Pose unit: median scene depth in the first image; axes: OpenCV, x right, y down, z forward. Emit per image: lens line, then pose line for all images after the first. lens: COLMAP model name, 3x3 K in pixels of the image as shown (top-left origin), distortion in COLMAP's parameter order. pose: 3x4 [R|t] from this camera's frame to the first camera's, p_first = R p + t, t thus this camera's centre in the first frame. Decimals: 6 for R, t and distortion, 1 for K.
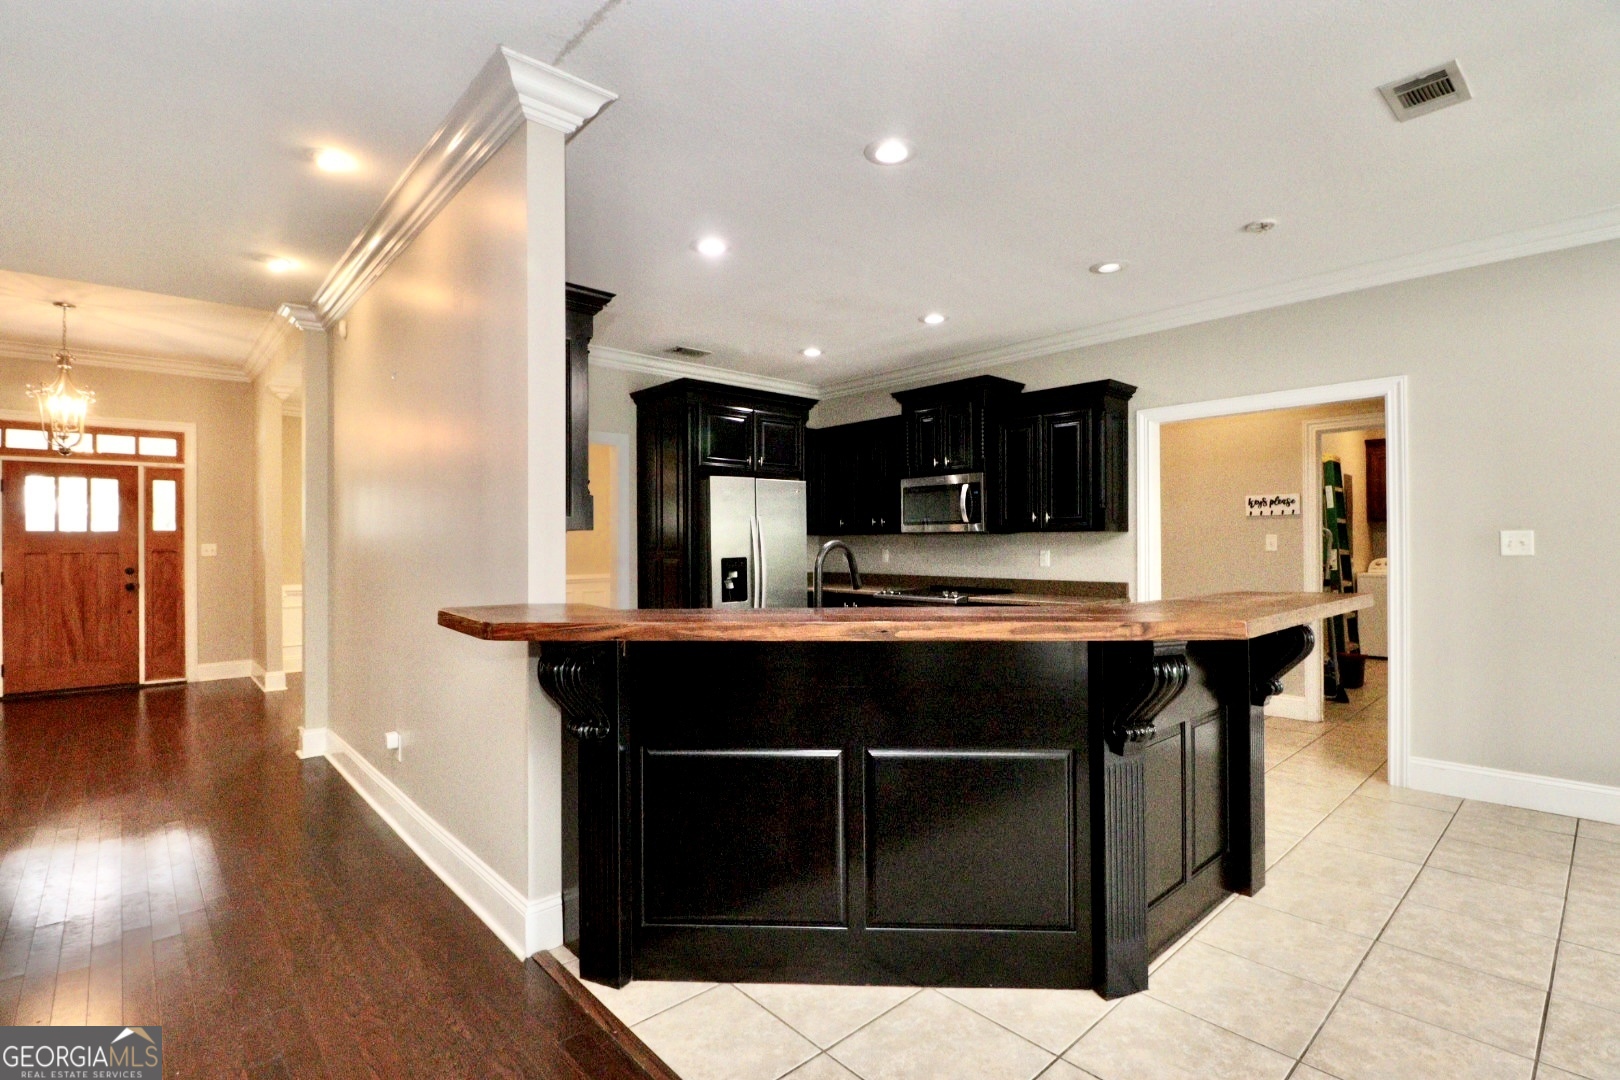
lens RADIAL K [[754.0, 0, 799.4], [0, 754.0, 541.0], [0, 0, 1]] dist [-0.004062, -0.009596]
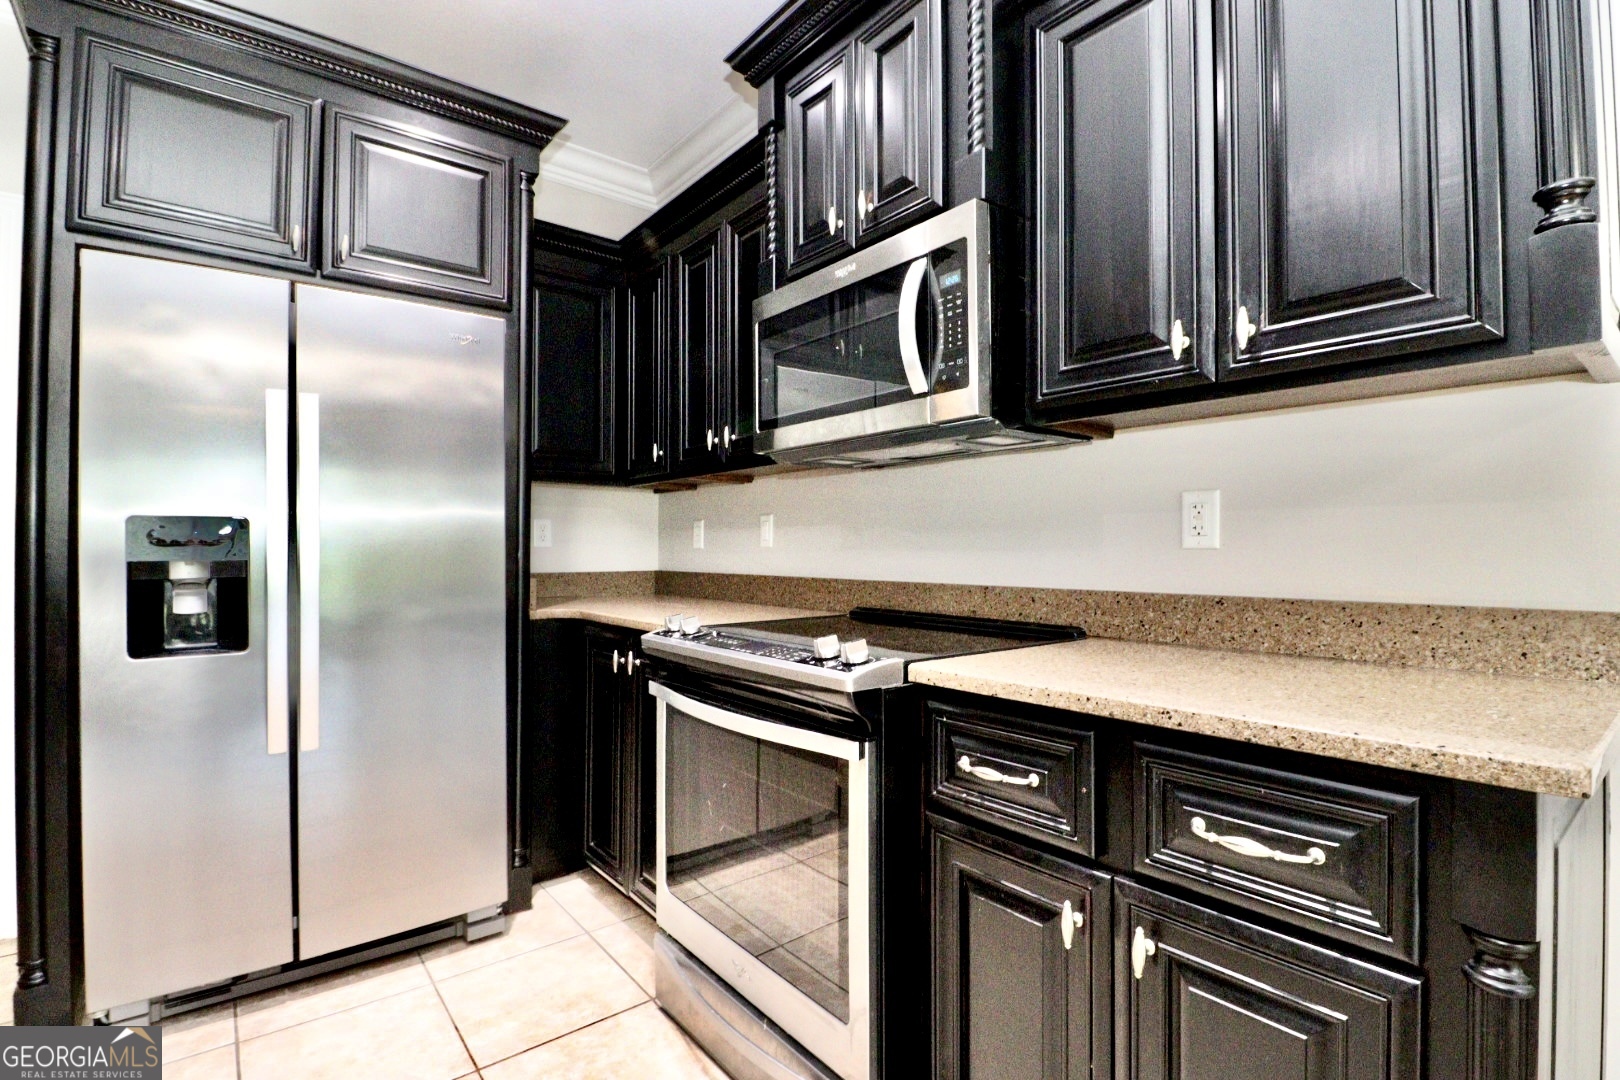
lens RADIAL K [[754.0, 0, 808.9], [0, 754.0, 537.4], [0, 0, 1]] dist [-0.004062, -0.009596]
pose [[0.998281, -0.003395, -0.058509, 0.158673], [0.003169, 0.999987, -0.003958, 0.024292], [0.058522, 0.003765, 0.998279, 0.578943]]
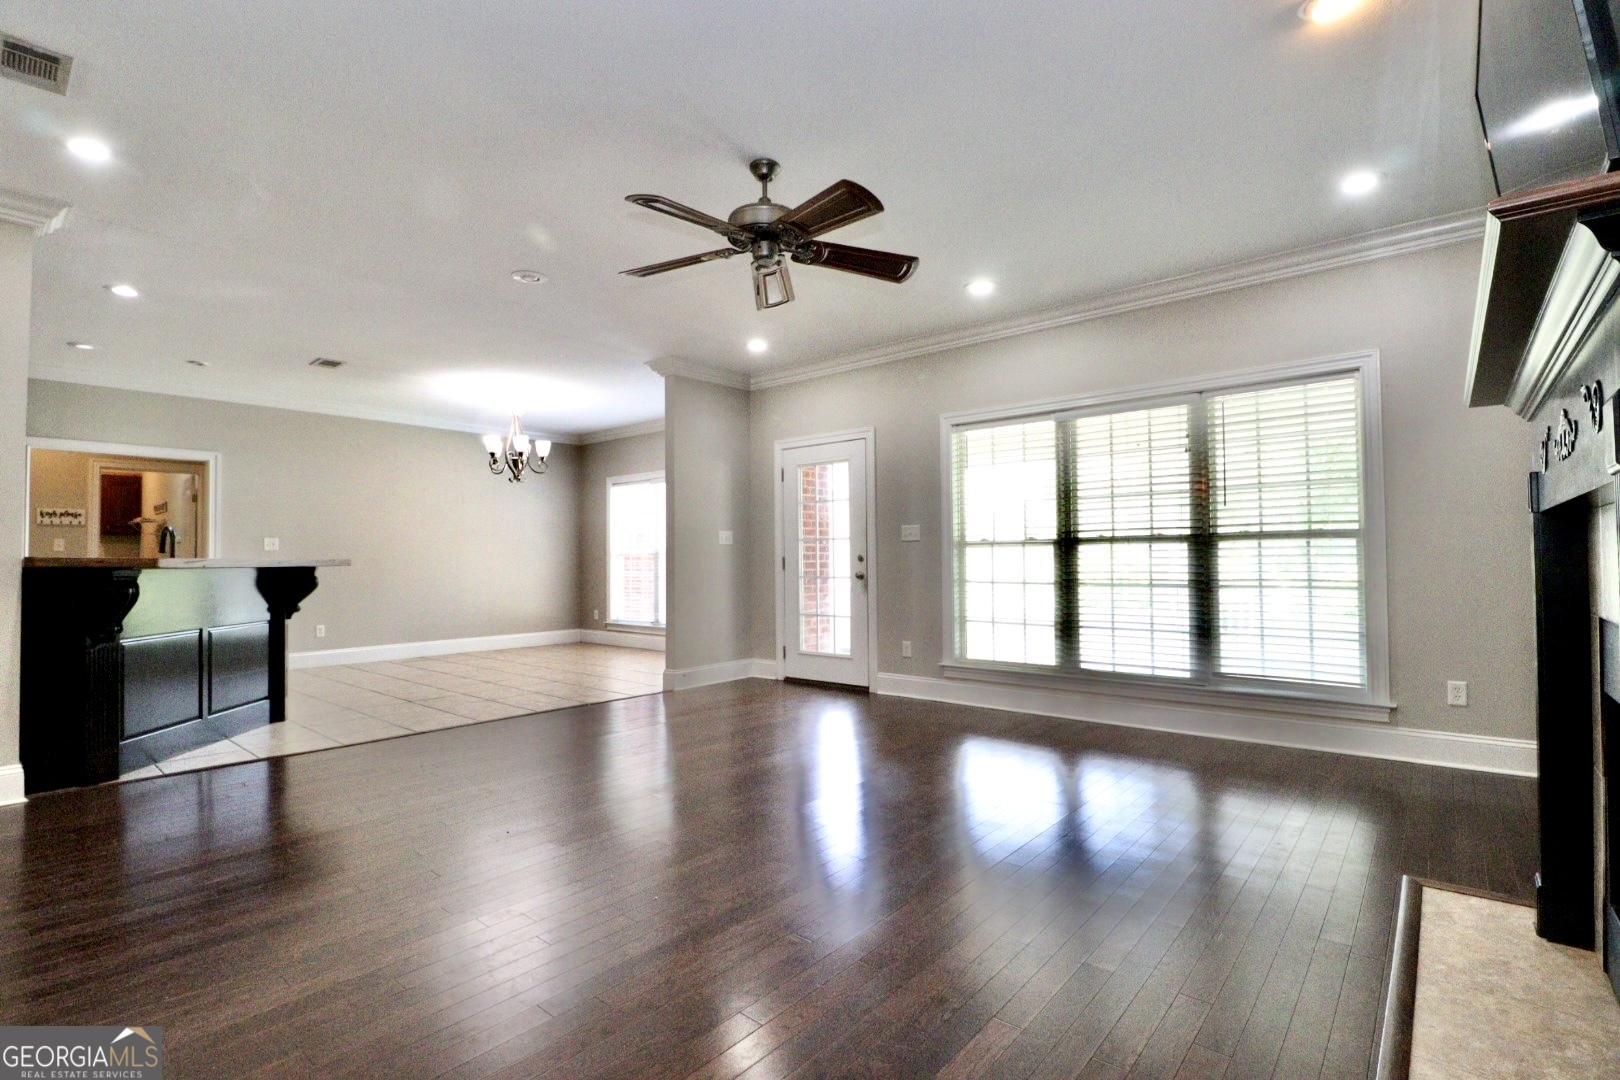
lens RADIAL K [[754.0, 0, 808.4], [0, 754.0, 548.4], [0, 0, 1]] dist [-0.004062, -0.009596]
pose [[-0.133247, 0.019925, 0.990883, -0.702350], [0.006298, 0.999795, -0.019257, 0.034560], [-0.991063, 0.003675, -0.133345, -0.108145]]
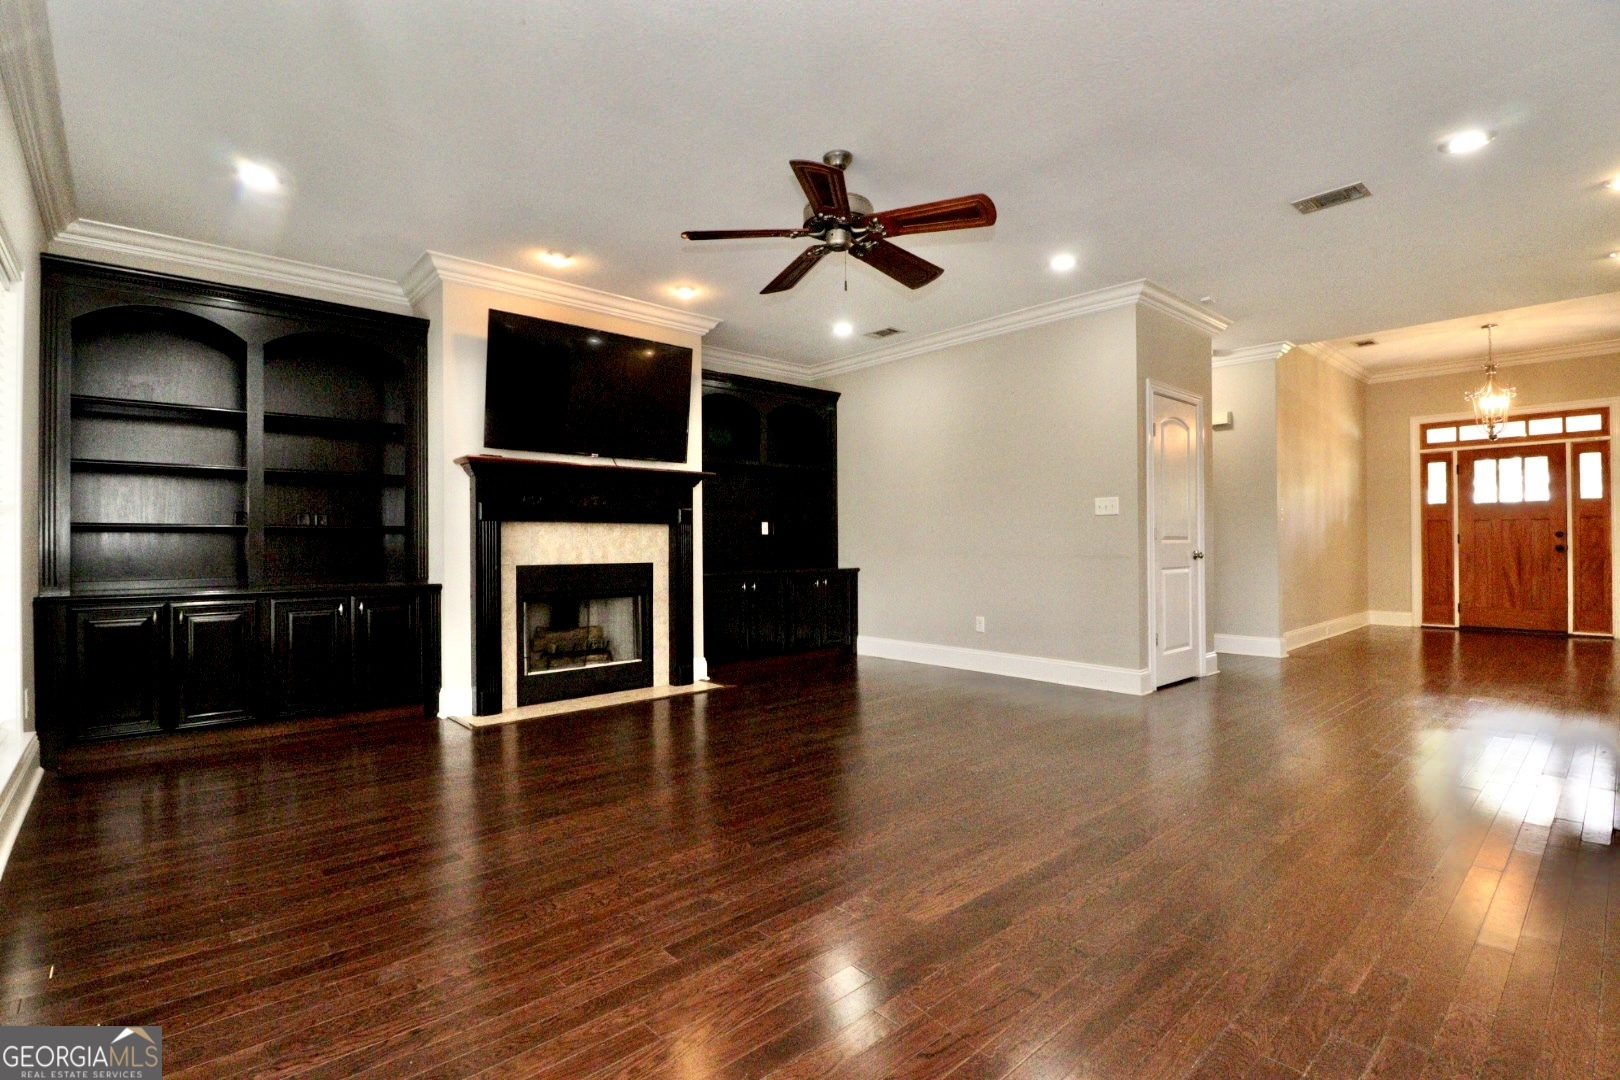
lens RADIAL K [[754.0, 0, 806.1], [0, 754.0, 539.6], [0, 0, 1]] dist [-0.004062, -0.009596]
pose [[-0.001064, -0.000281, -0.999999, 0.263838], [0.010680, 0.999943, -0.000292, 0.037594], [0.999942, -0.010681, -0.001061, -0.170160]]
